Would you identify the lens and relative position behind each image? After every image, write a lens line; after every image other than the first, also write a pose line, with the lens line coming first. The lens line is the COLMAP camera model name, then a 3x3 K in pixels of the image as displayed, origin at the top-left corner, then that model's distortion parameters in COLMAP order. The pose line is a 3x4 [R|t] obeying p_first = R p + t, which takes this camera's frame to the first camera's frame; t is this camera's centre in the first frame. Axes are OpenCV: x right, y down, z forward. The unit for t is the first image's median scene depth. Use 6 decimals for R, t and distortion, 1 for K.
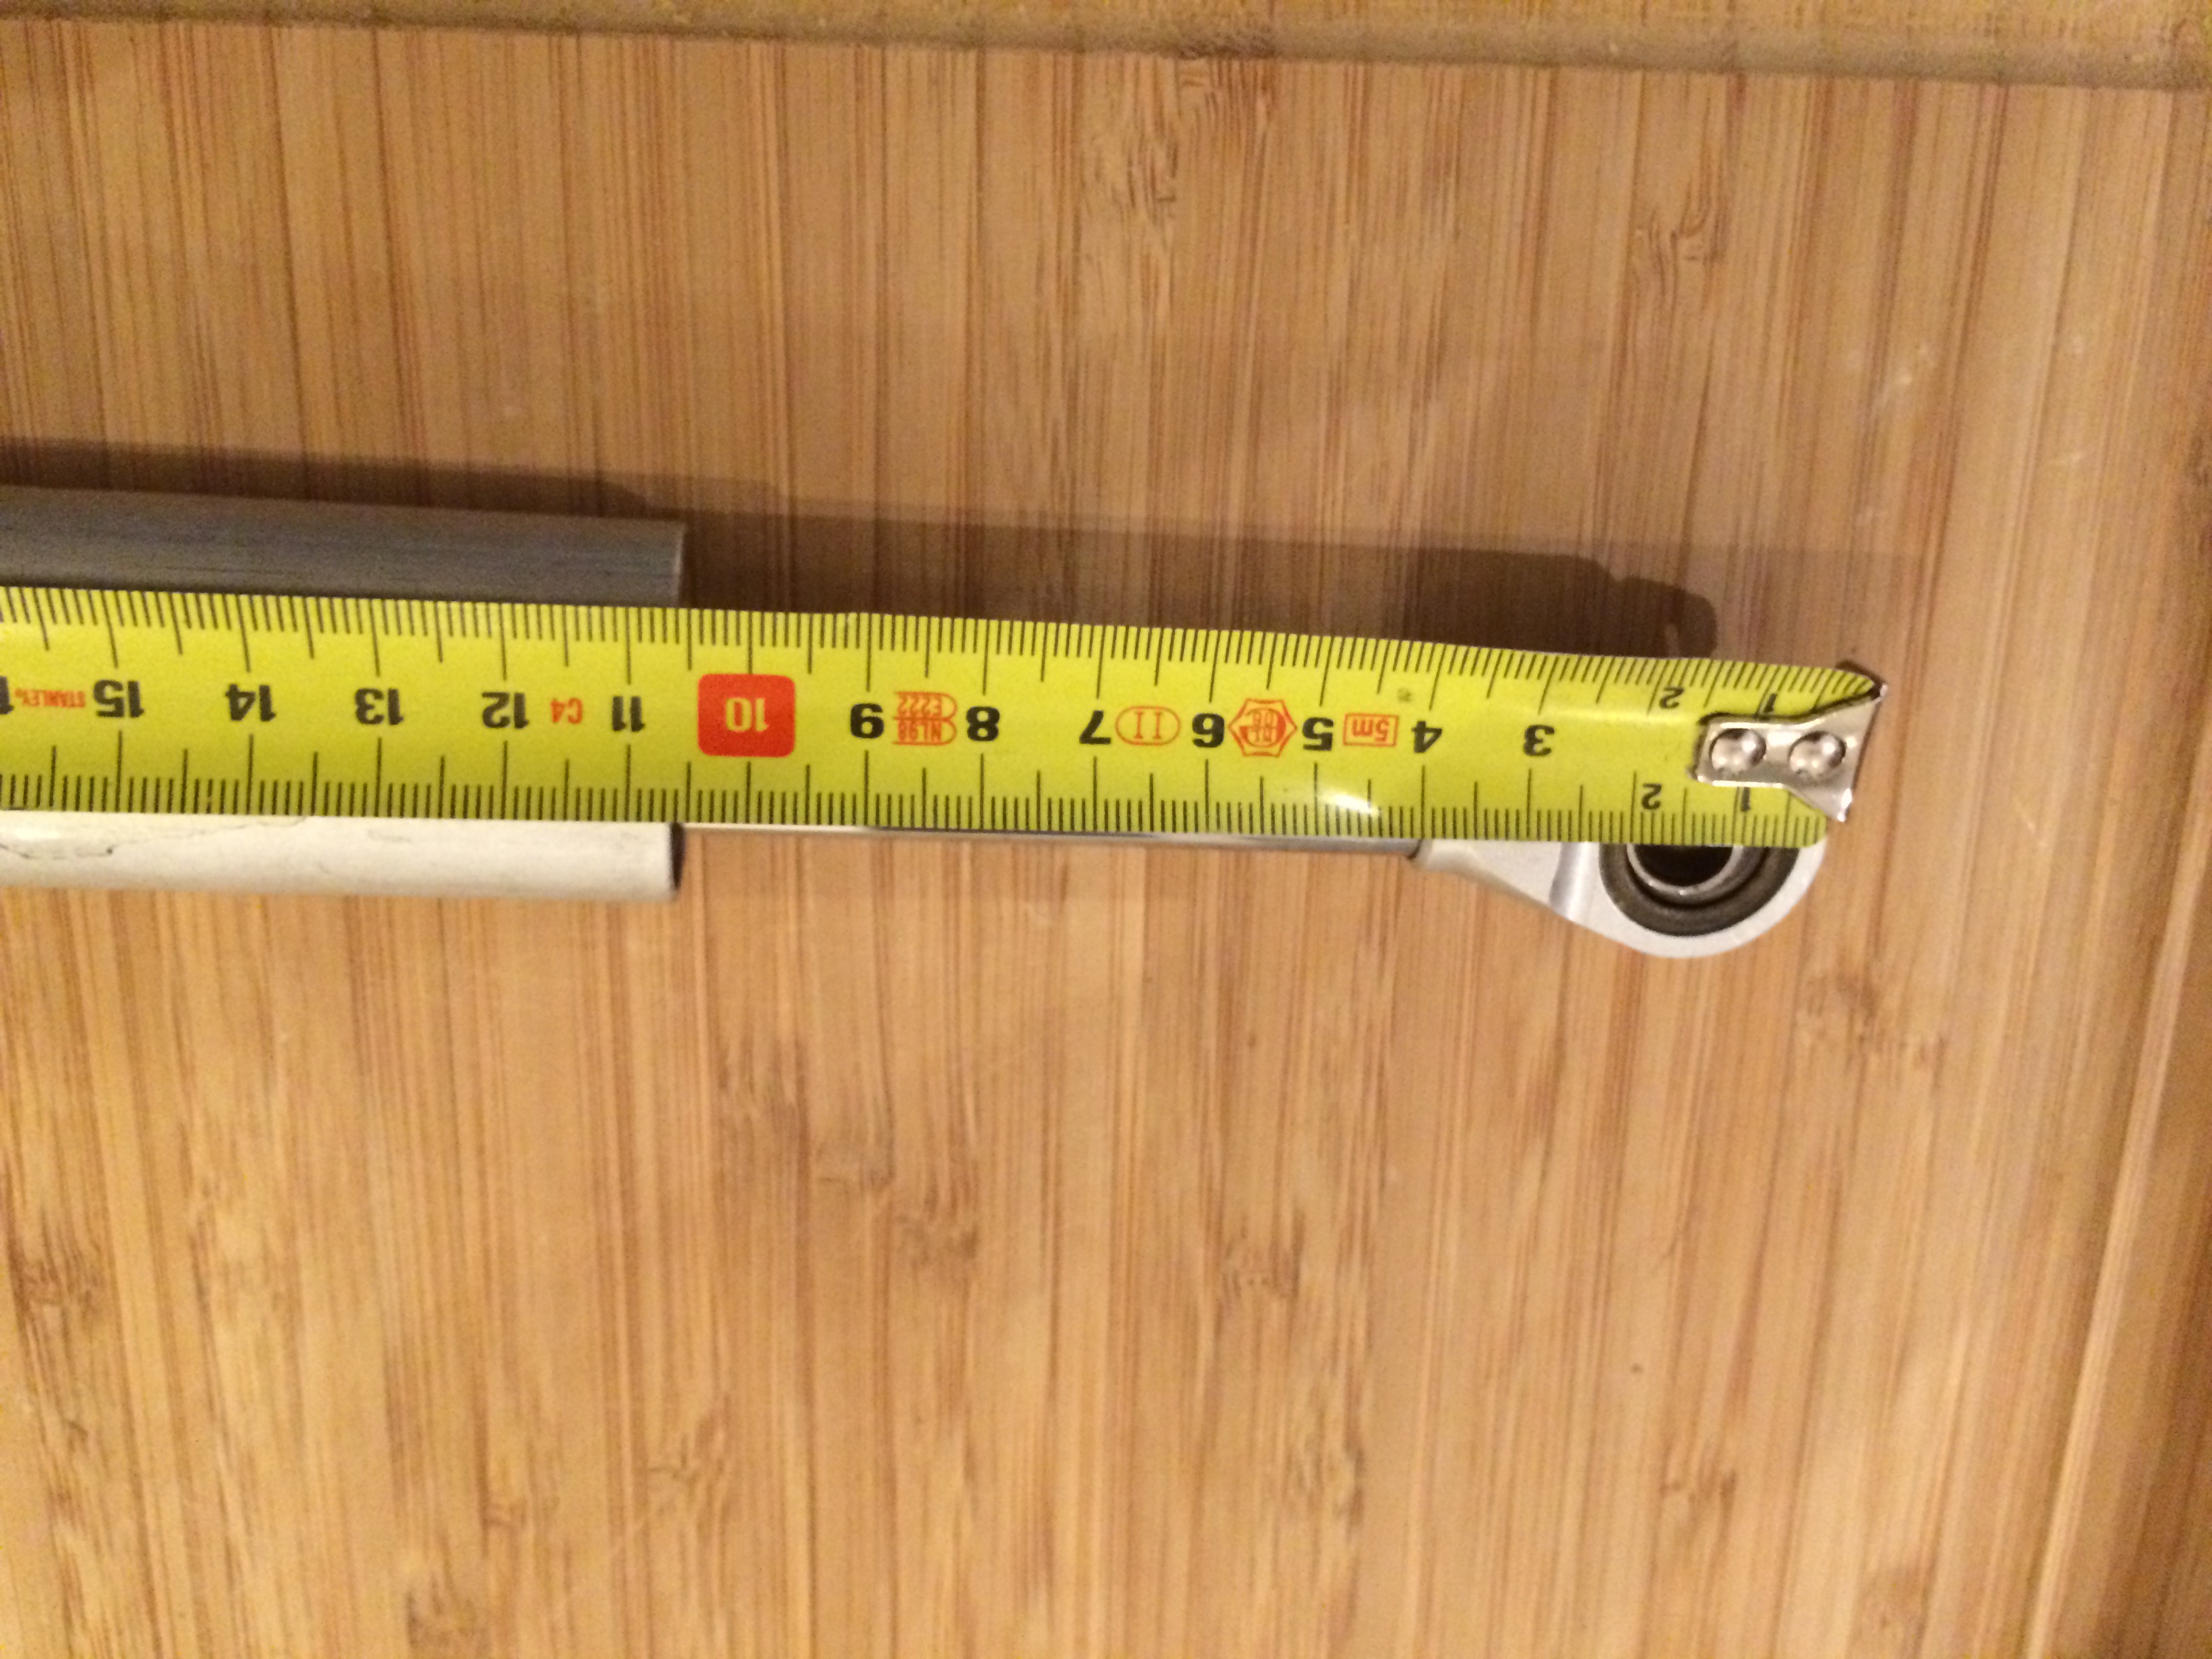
lens RADIAL K [[2003.3, 0, 1106.0], [0, 2003.3, 829.5], [0, 0, 1]] dist [0.088921, -0.181424]
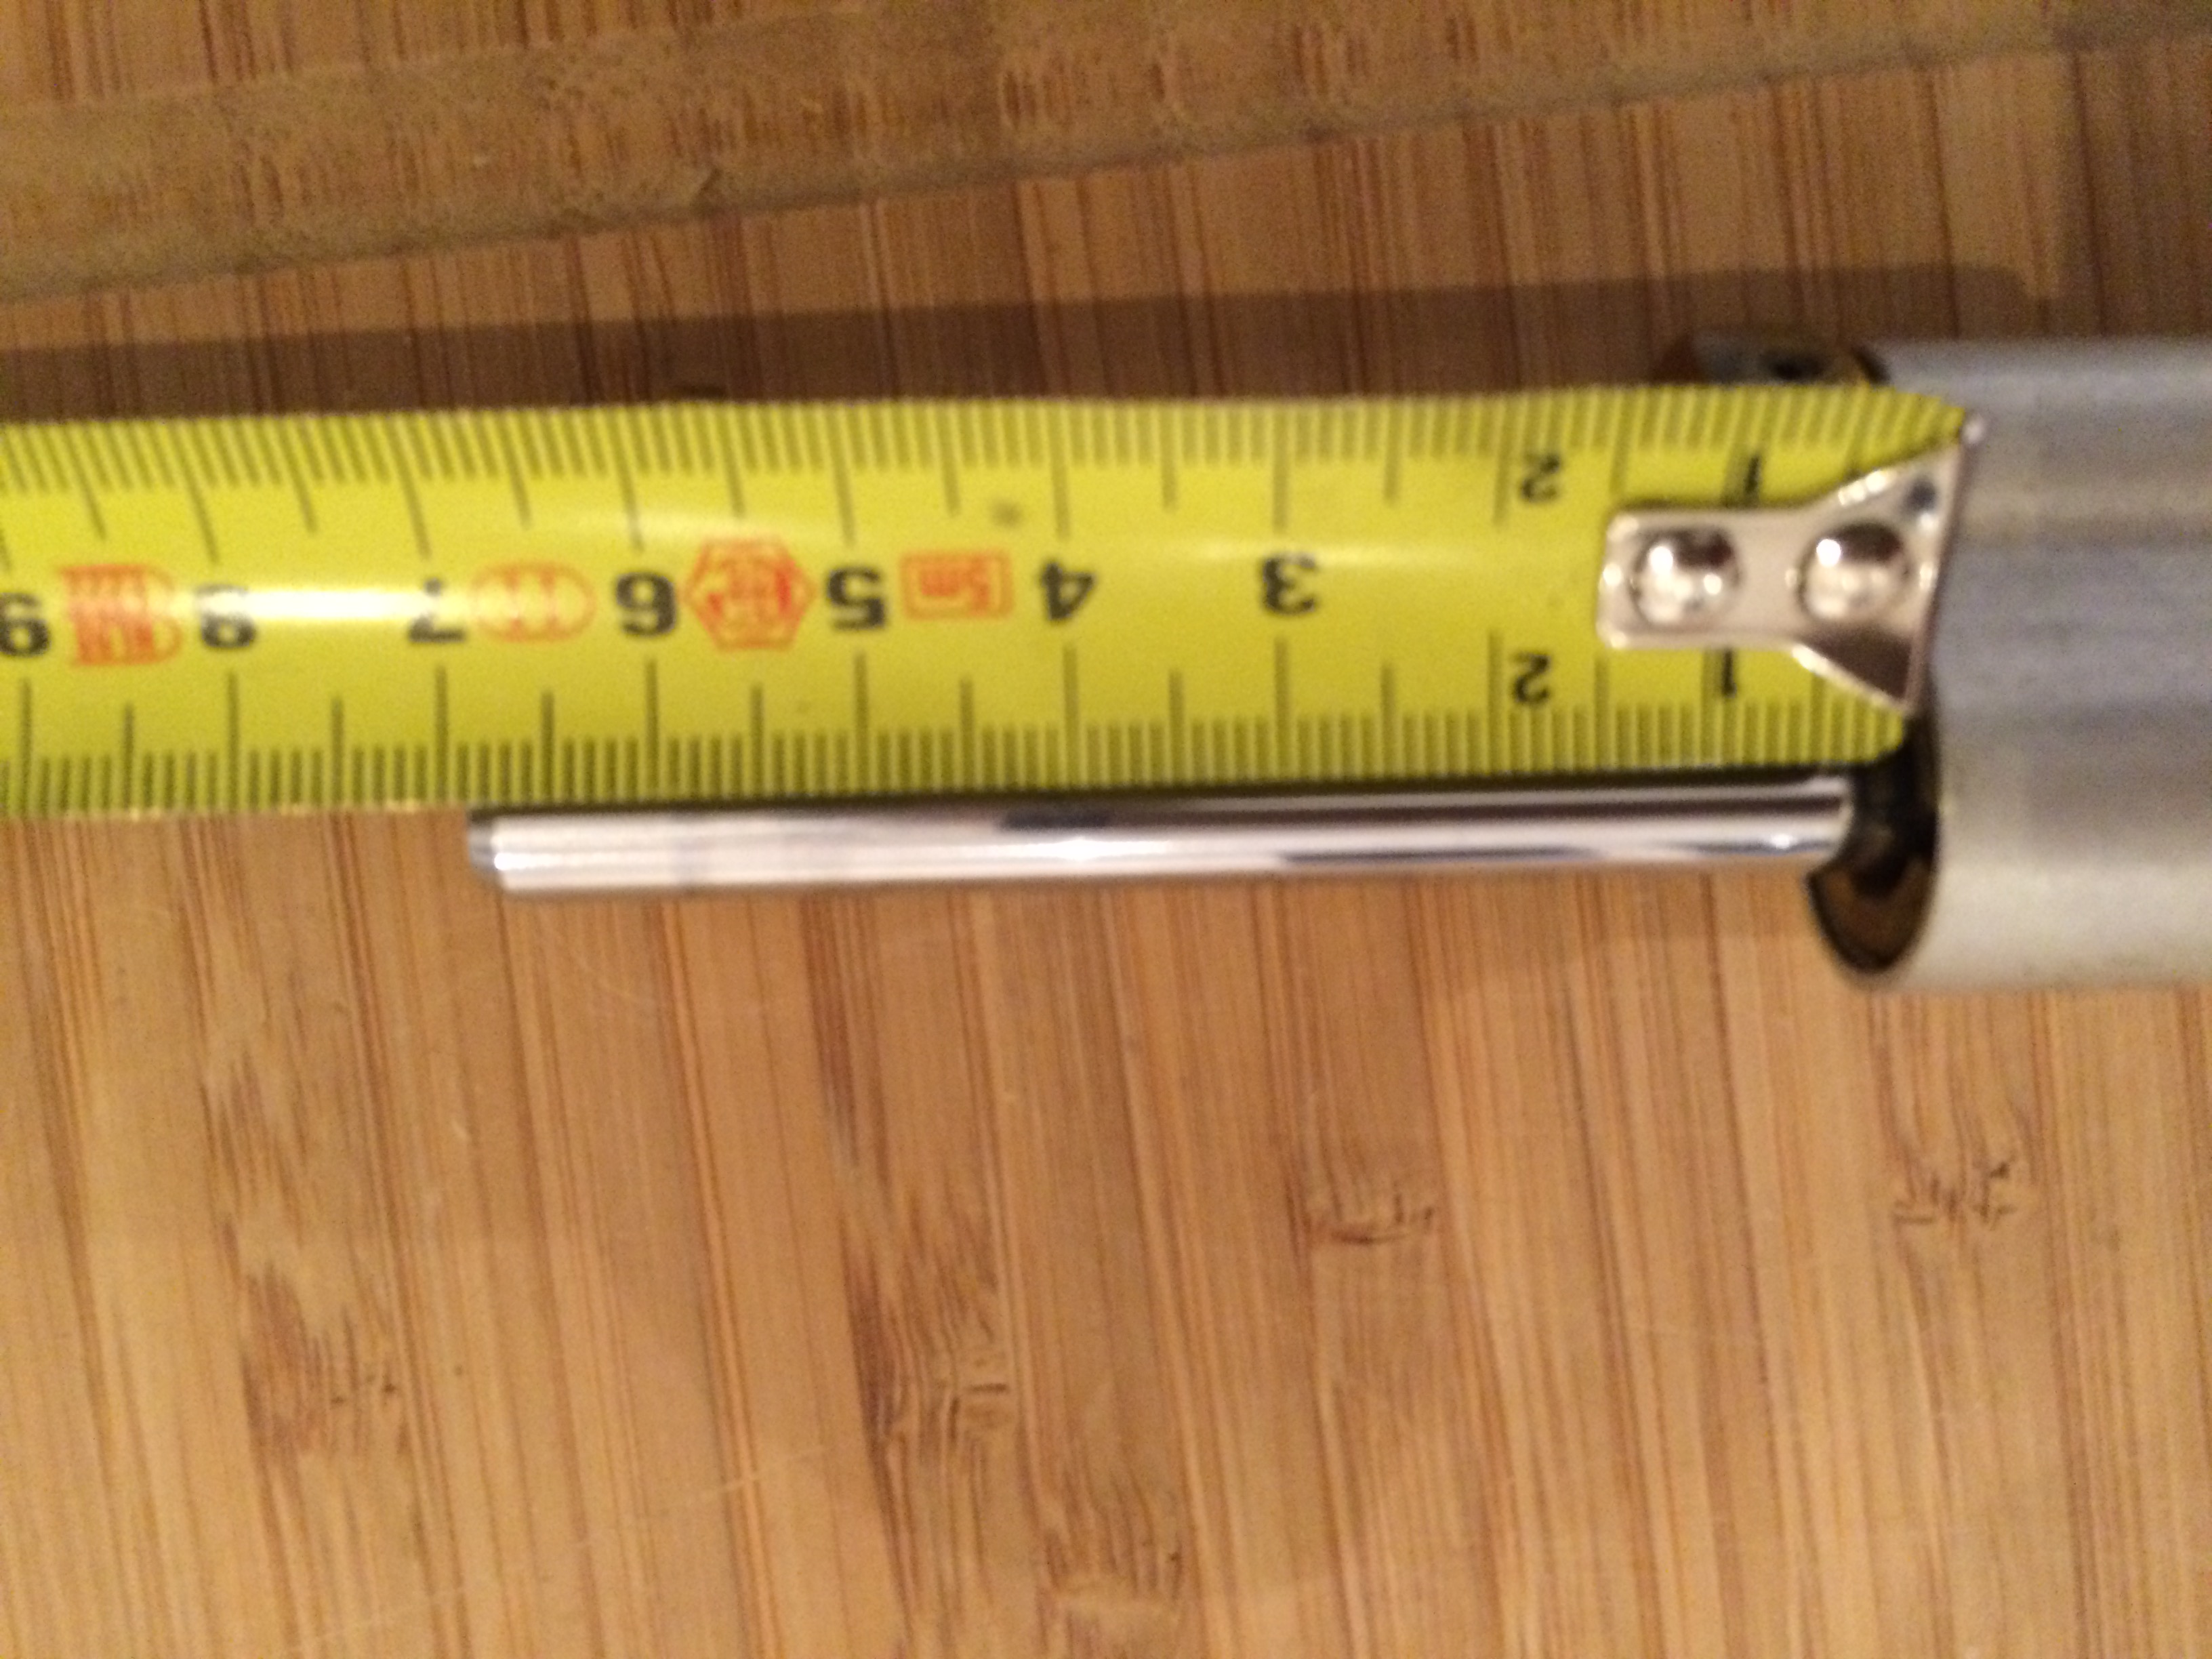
lens RADIAL K [[2003.3, 0, 1106.0], [0, 2003.3, 829.5], [0, 0, 1]] dist [0.088921, -0.181424]
pose [[0.984466, -0.144118, -0.100286, -0.532673], [0.116093, 0.962806, -0.243981, -0.017014], [0.131718, 0.228549, 0.964581, 0.303856]]
